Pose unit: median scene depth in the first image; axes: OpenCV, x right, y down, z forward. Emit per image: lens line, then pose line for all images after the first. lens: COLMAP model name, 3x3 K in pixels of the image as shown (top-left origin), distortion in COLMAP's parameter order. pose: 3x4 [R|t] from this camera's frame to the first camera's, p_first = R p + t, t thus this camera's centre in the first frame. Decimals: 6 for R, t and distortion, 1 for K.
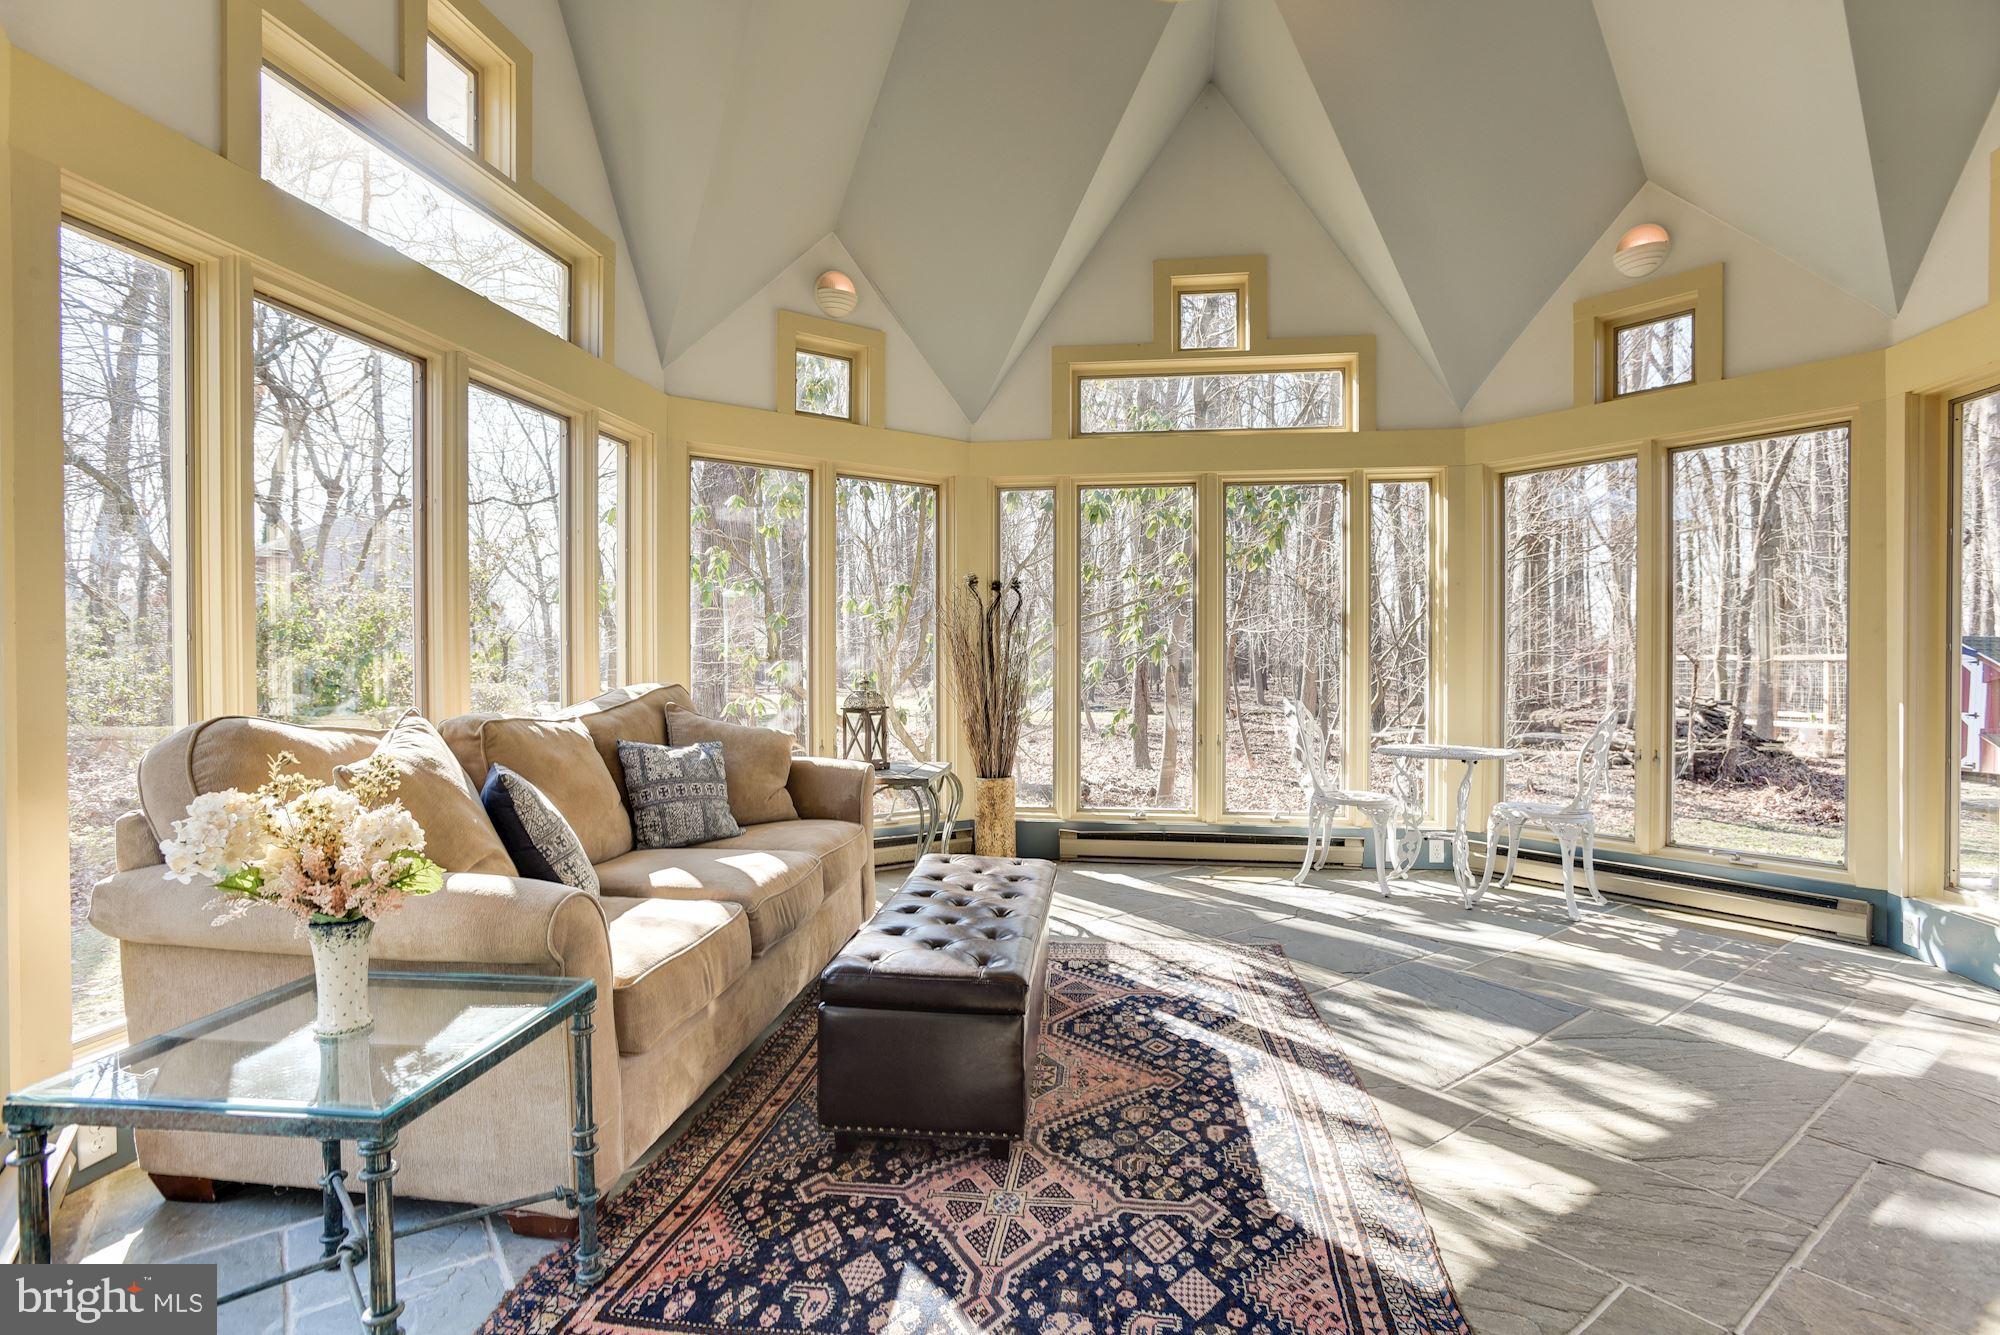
lens RADIAL K [[954.7, 0, 1051.2], [0, 954.7, 661.3], [0, 0, 1]] dist [-0.046325, 0.019357]
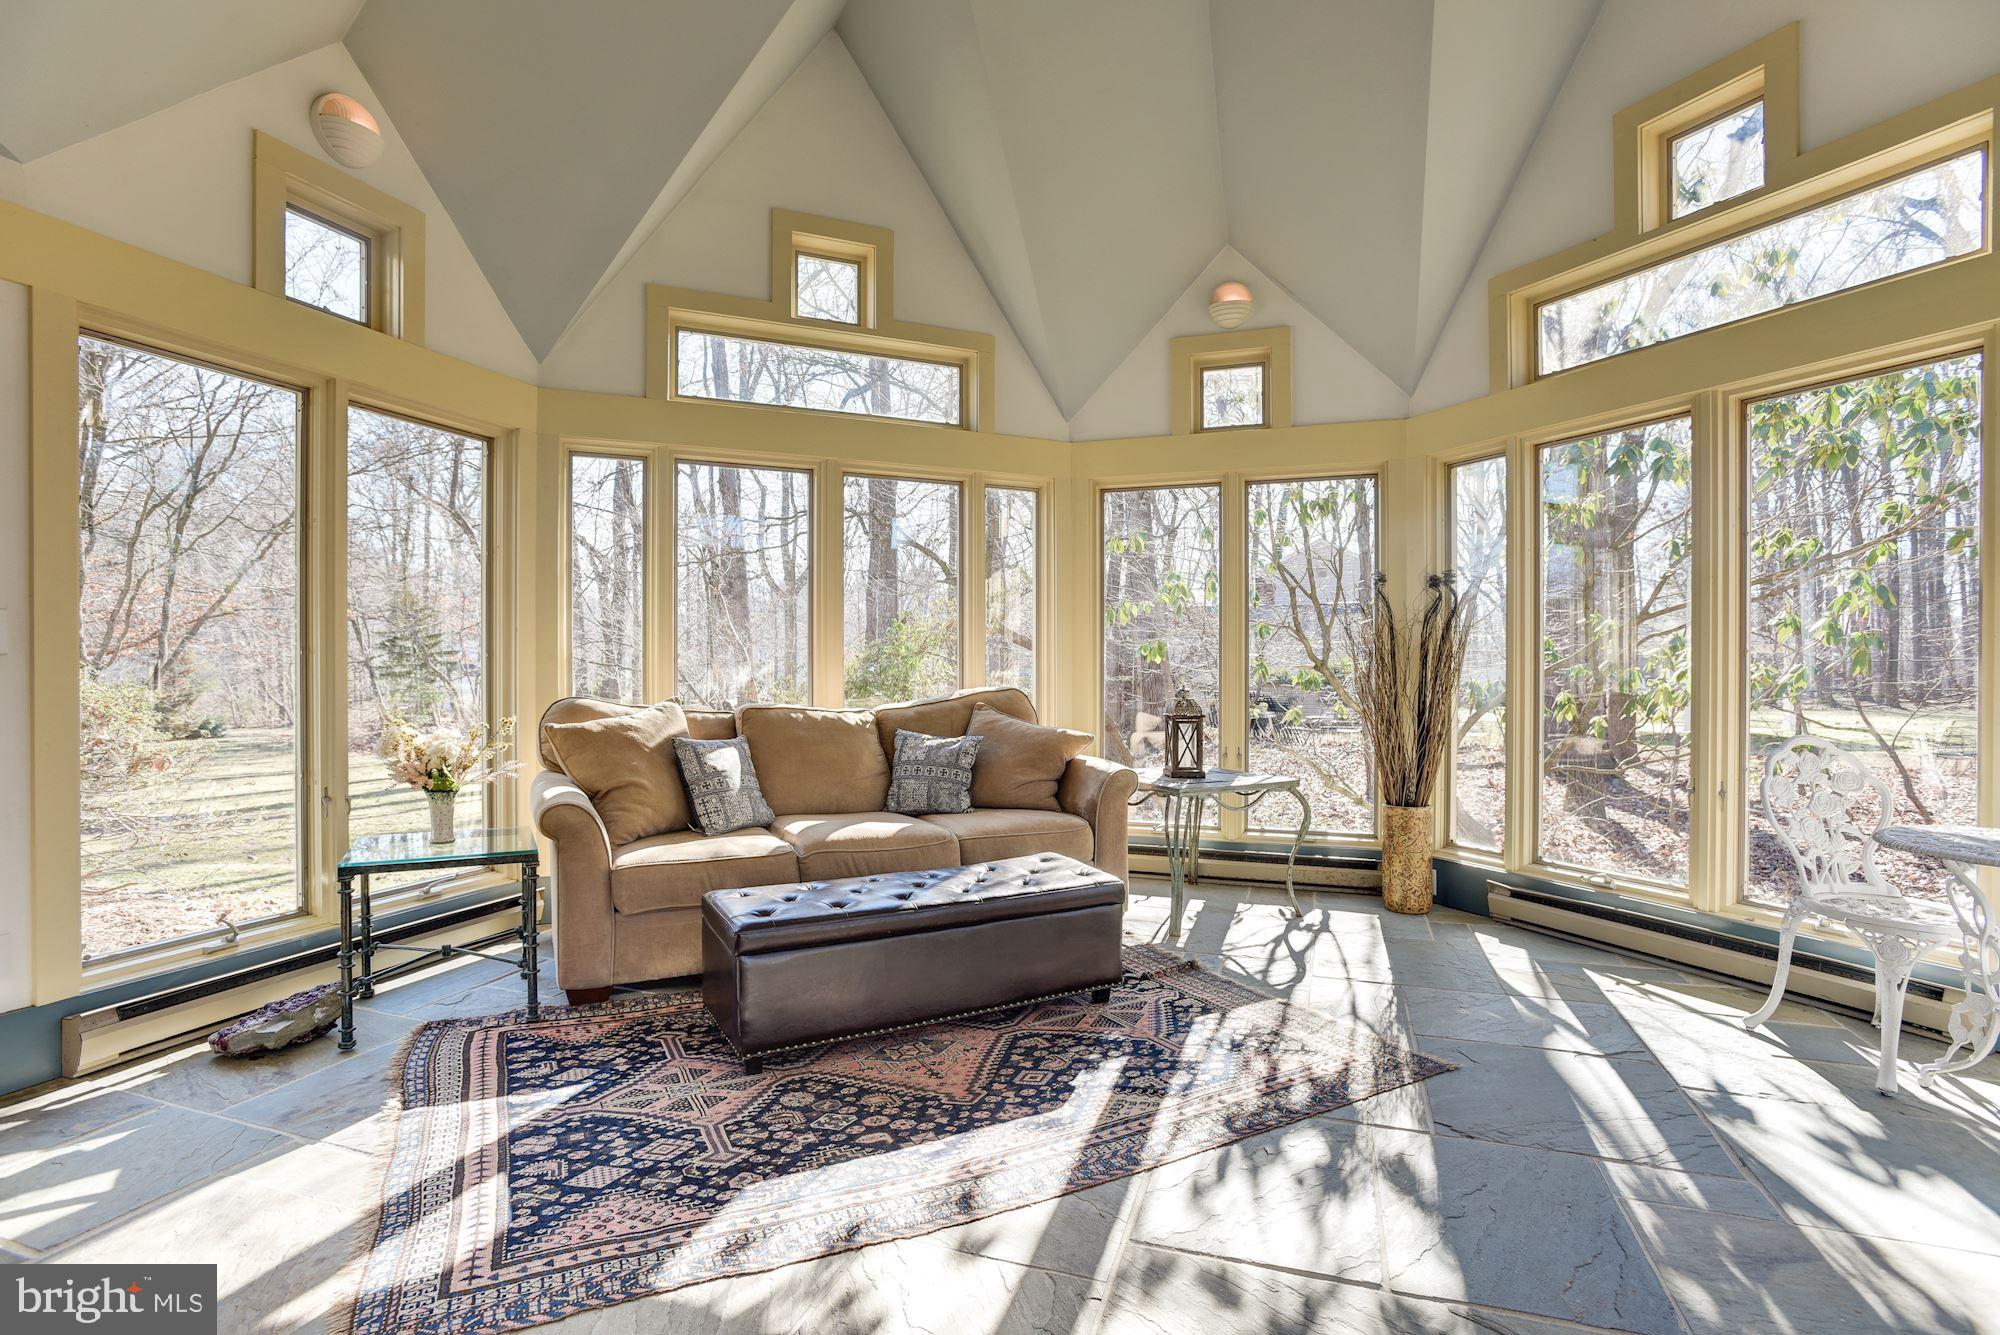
lens RADIAL K [[954.7, 0, 1004.3], [0, 954.7, 671.8], [0, 0, 1]] dist [-0.046325, 0.019357]
pose [[0.557681, 0.006102, -0.830033, 0.830506], [-0.000747, 0.999976, 0.006849, -0.008058], [0.830055, -0.003199, 0.557672, 0.416293]]
